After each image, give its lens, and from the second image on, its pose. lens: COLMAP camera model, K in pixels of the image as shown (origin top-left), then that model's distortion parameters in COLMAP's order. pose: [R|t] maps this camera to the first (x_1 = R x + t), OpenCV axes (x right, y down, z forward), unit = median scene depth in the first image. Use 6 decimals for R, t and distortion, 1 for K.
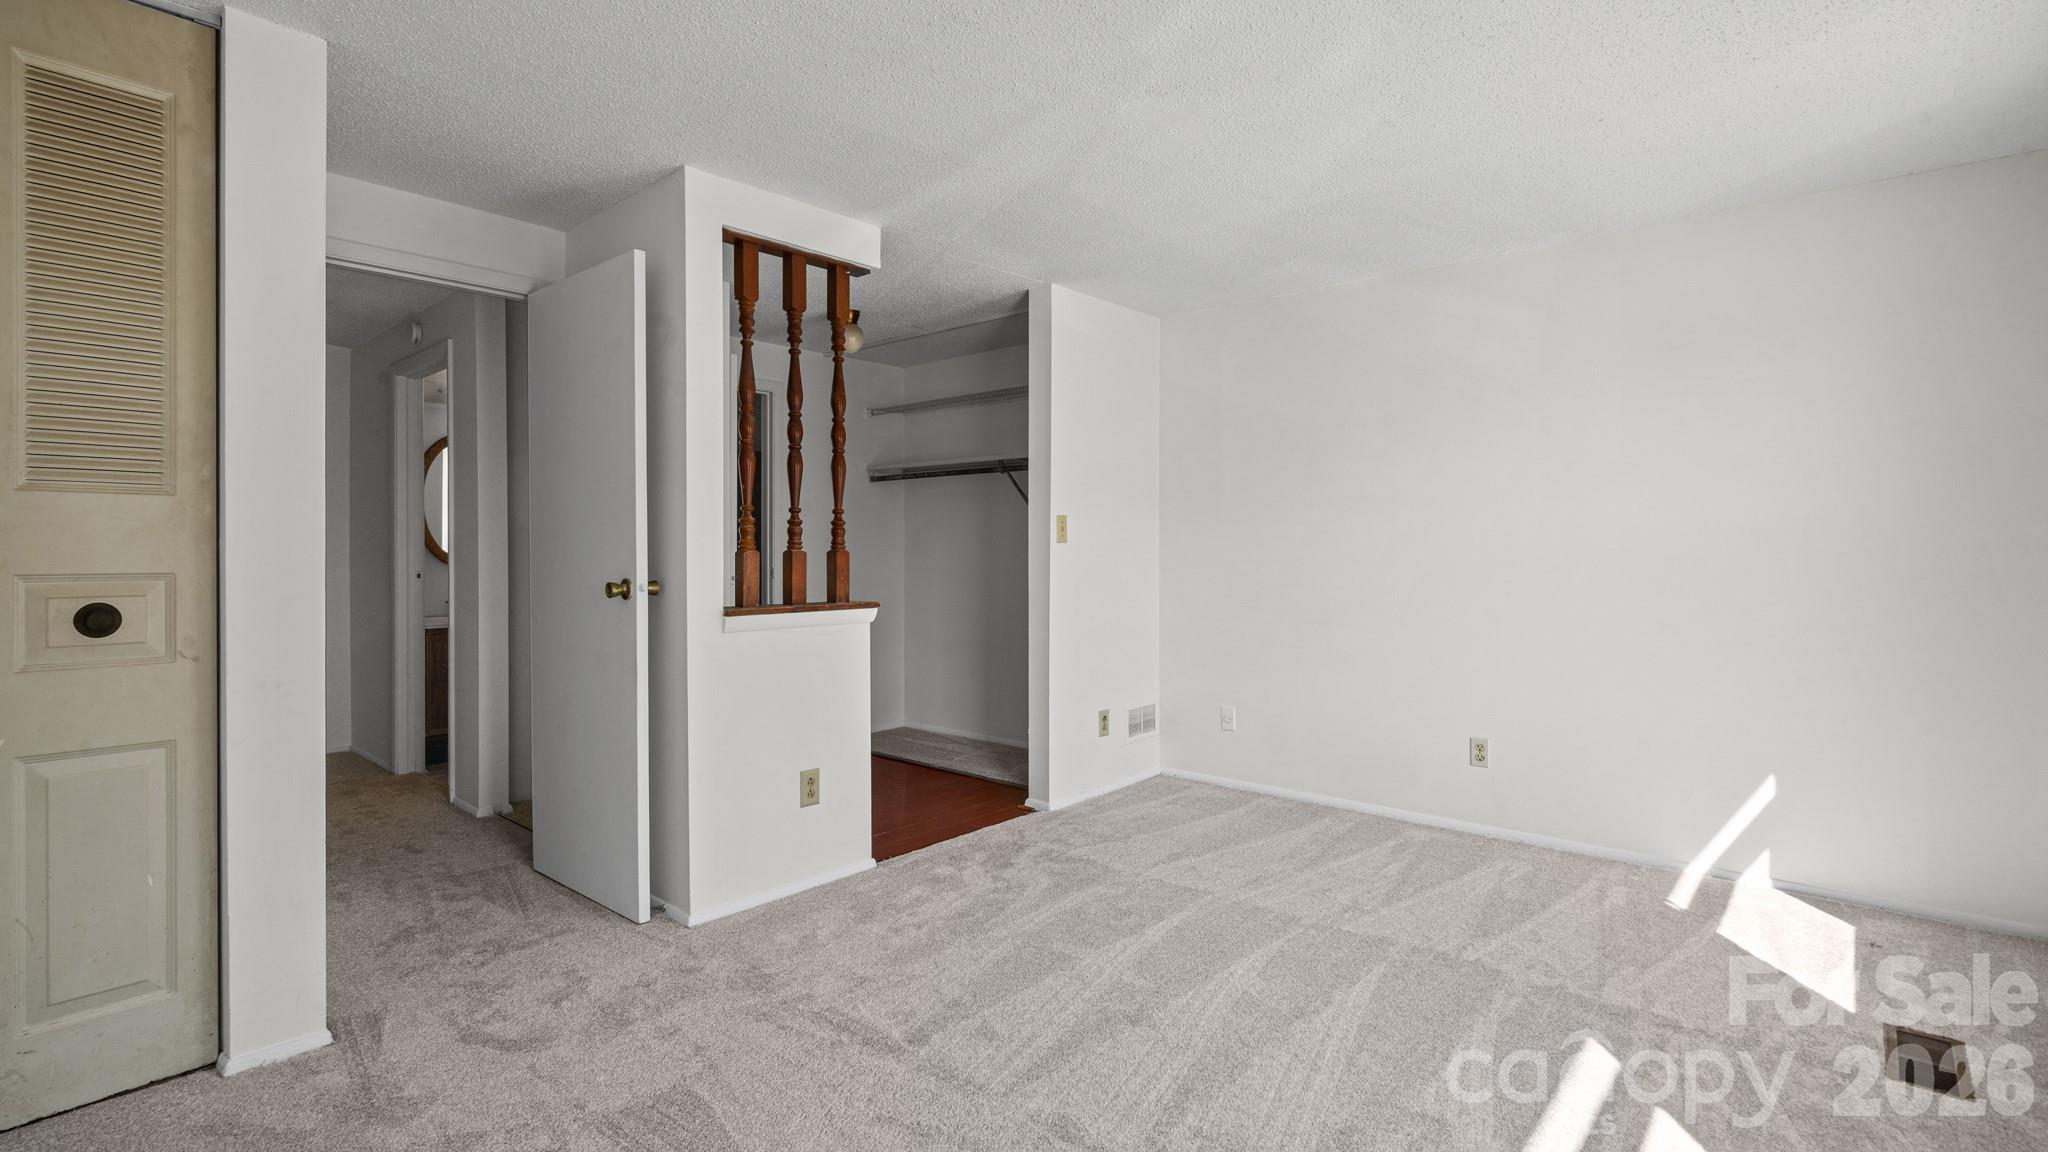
lens RADIAL K [[958.1, 0, 1018.8], [0, 958.1, 533.0], [0, 0, 1]] dist [-0.001038, 0.002016]
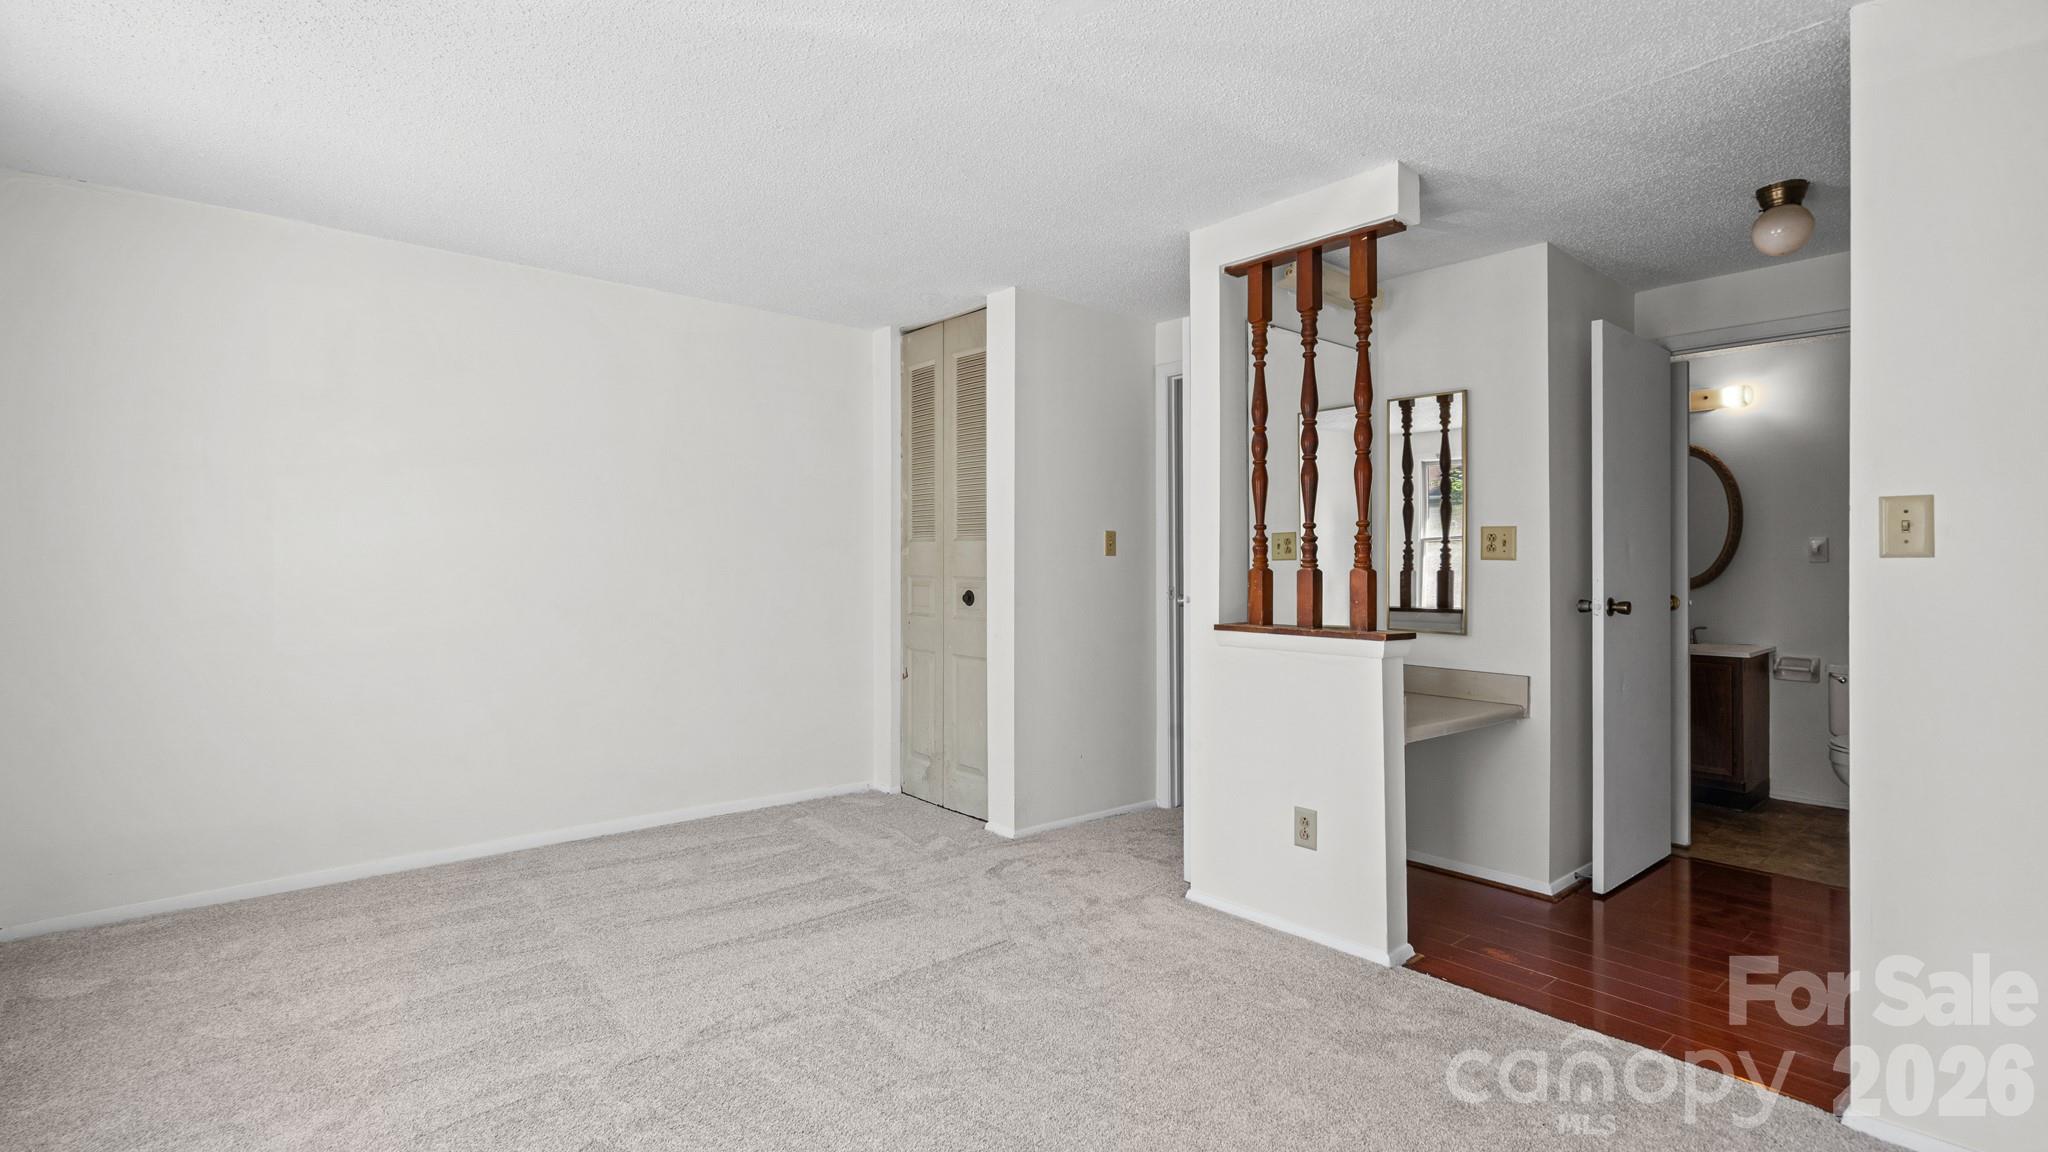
lens RADIAL K [[958.1, 0, 1005.3], [0, 958.1, 559.0], [0, 0, 1]] dist [-0.001038, 0.002016]
pose [[-0.145493, -0.013096, -0.989273, 0.735547], [0.004336, 0.999894, -0.013874, 0.020217], [0.989350, -0.006308, -0.145420, 0.854877]]
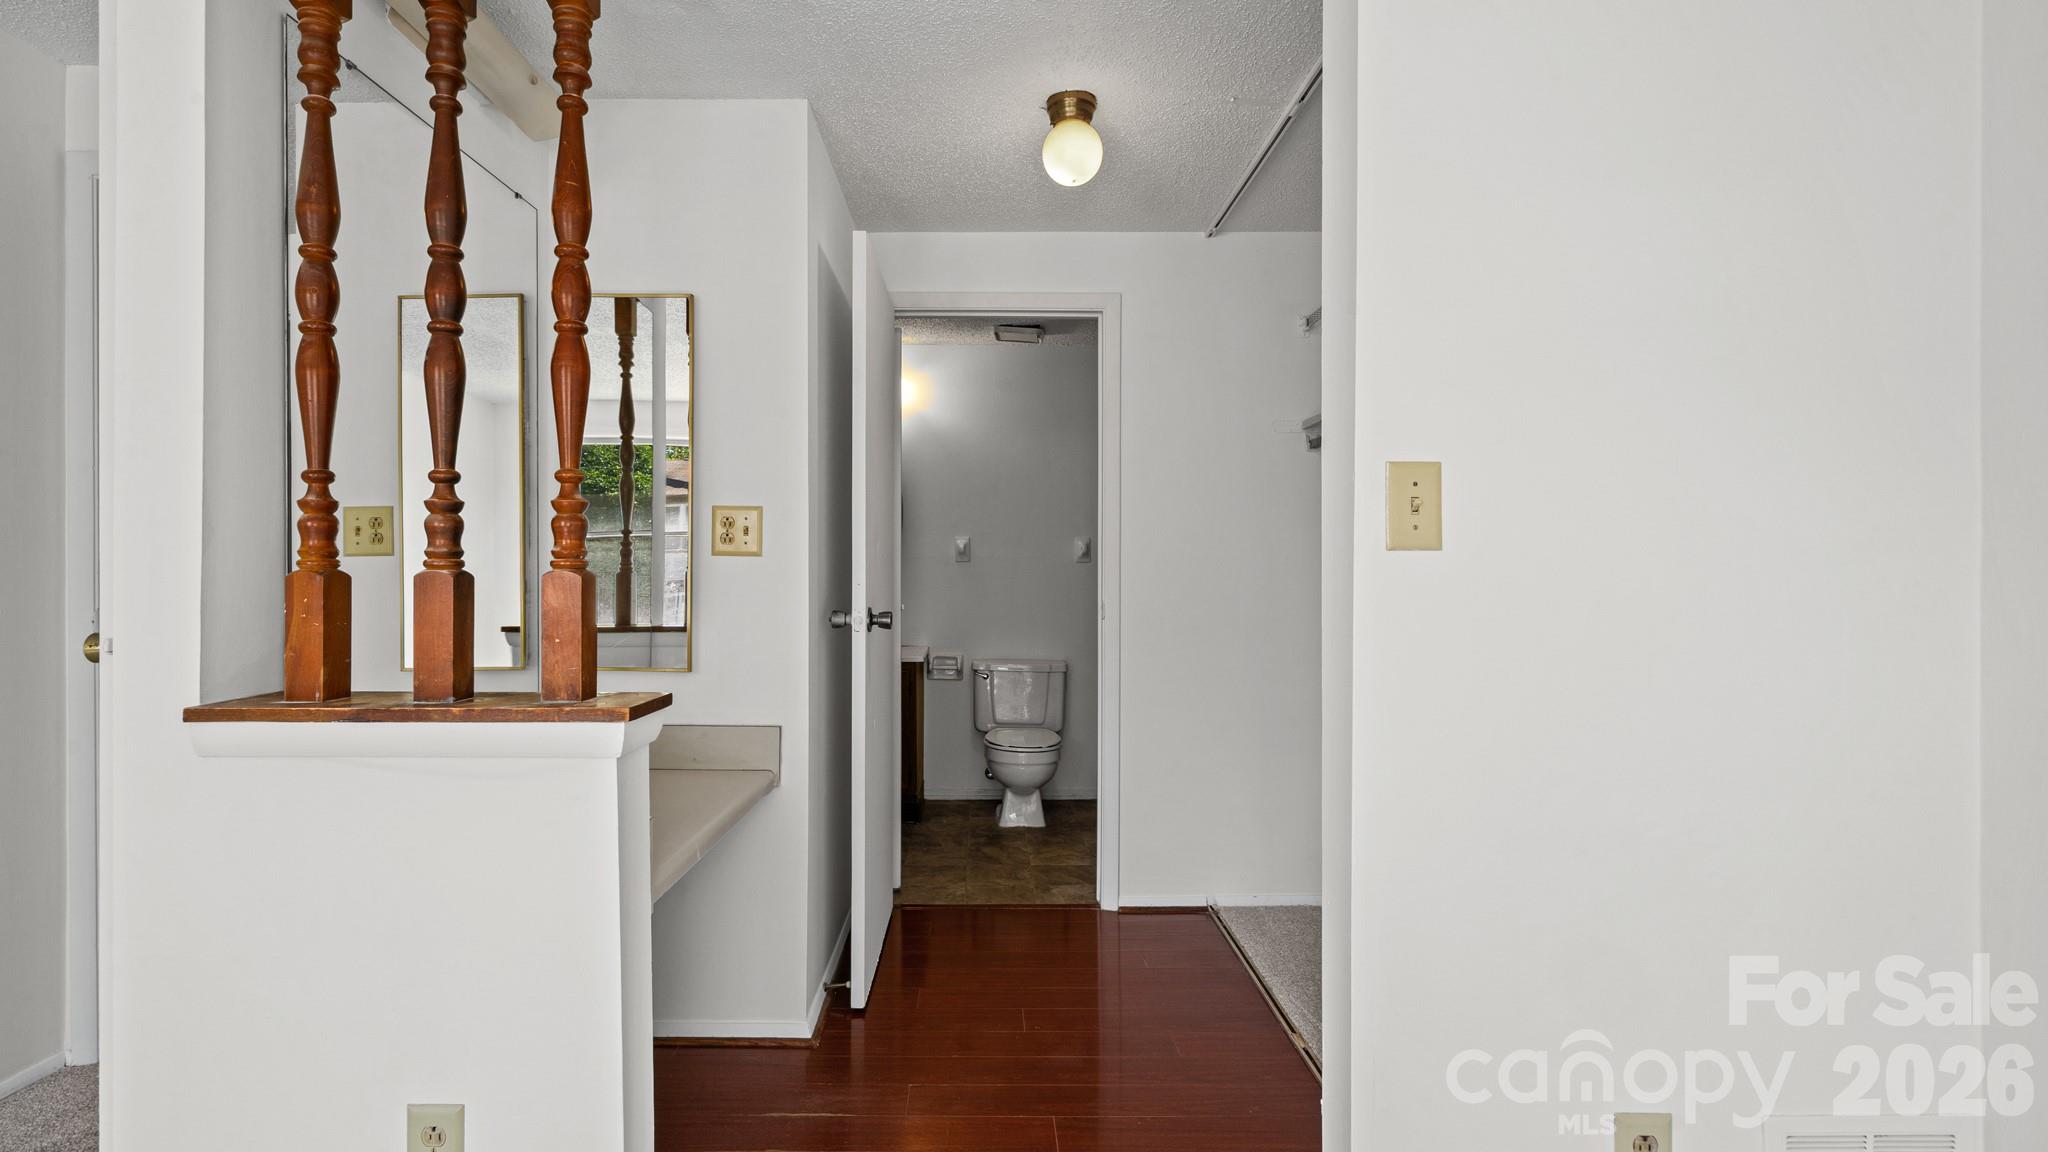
lens RADIAL K [[958.1, 0, 988.2], [0, 958.1, 564.3], [0, 0, 1]] dist [-0.001038, 0.002016]
pose [[0.660778, -0.008271, -0.750536, 0.249564], [0.009187, 0.999954, -0.002932, 0.018821], [0.750525, -0.004958, 0.660823, 0.911633]]
